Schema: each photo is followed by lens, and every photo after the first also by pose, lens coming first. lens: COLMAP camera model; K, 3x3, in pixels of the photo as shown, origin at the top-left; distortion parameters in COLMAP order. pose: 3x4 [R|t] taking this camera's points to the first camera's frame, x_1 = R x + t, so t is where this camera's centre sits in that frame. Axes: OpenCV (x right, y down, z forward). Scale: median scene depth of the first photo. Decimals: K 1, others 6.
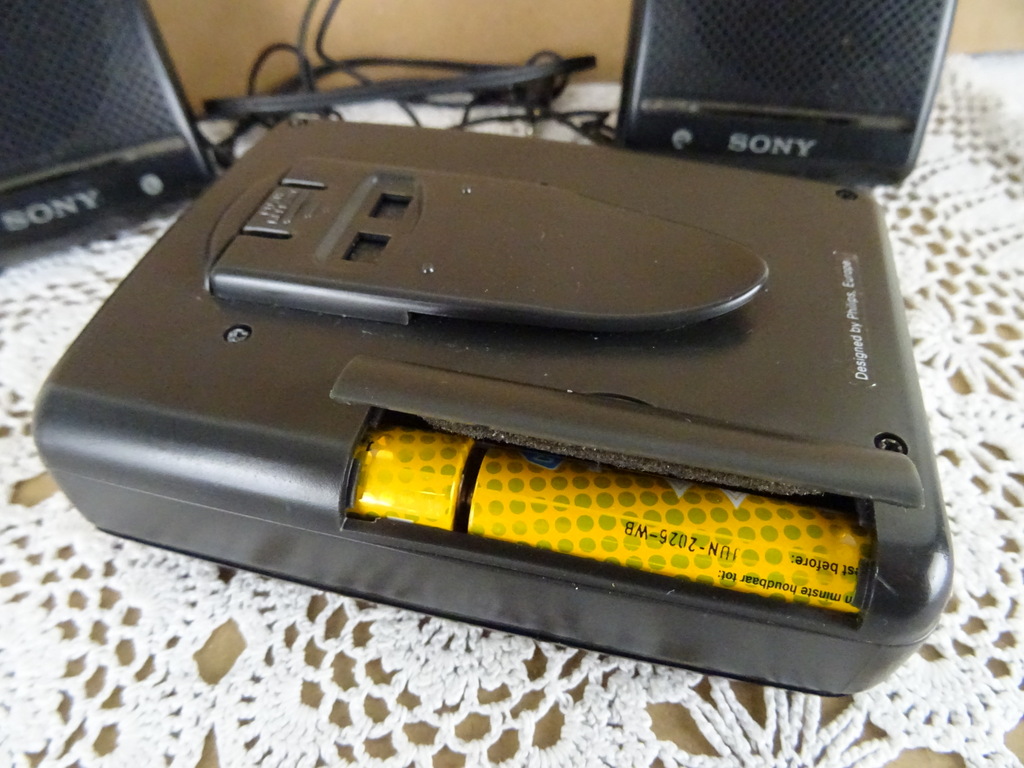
lens RADIAL K [[730.7, 0, 512.0], [0, 730.7, 384.0], [0, 0, 1]] dist [0.004899, -0.016947]
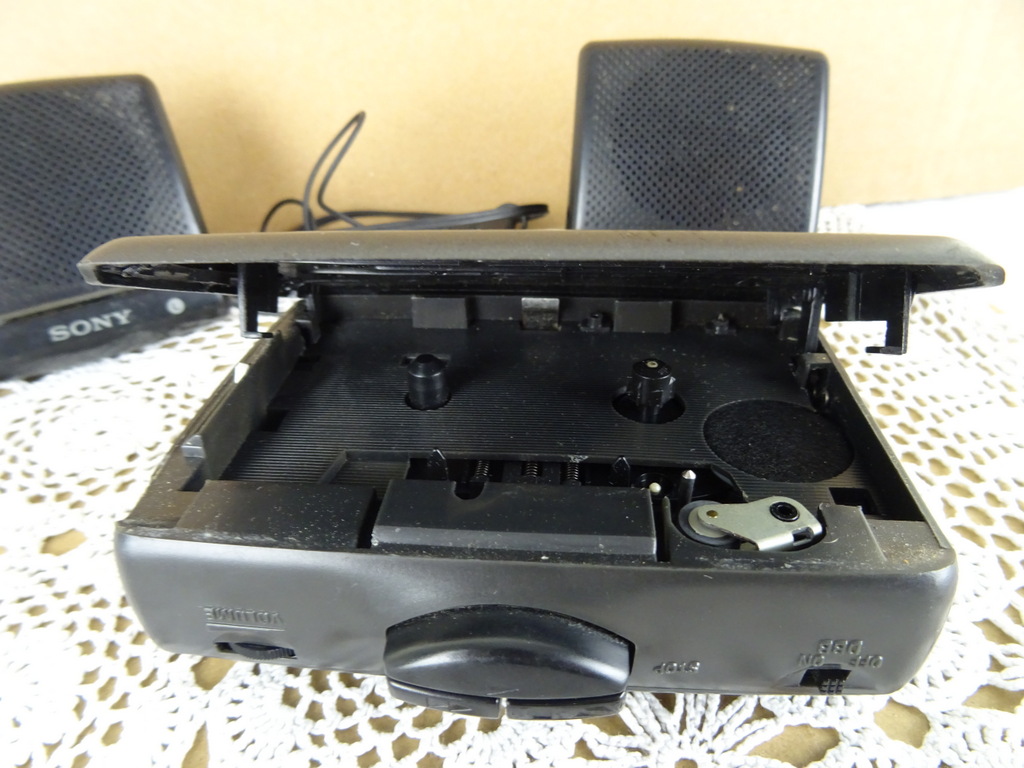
lens RADIAL K [[730.7, 0, 512.0], [0, 730.7, 384.0], [0, 0, 1]] dist [0.004899, -0.016947]
pose [[0.999887, -0.010033, 0.011234, 0.071929], [0.012126, 0.978631, -0.205269, 0.176647], [-0.008934, 0.205382, 0.978641, -0.253072]]
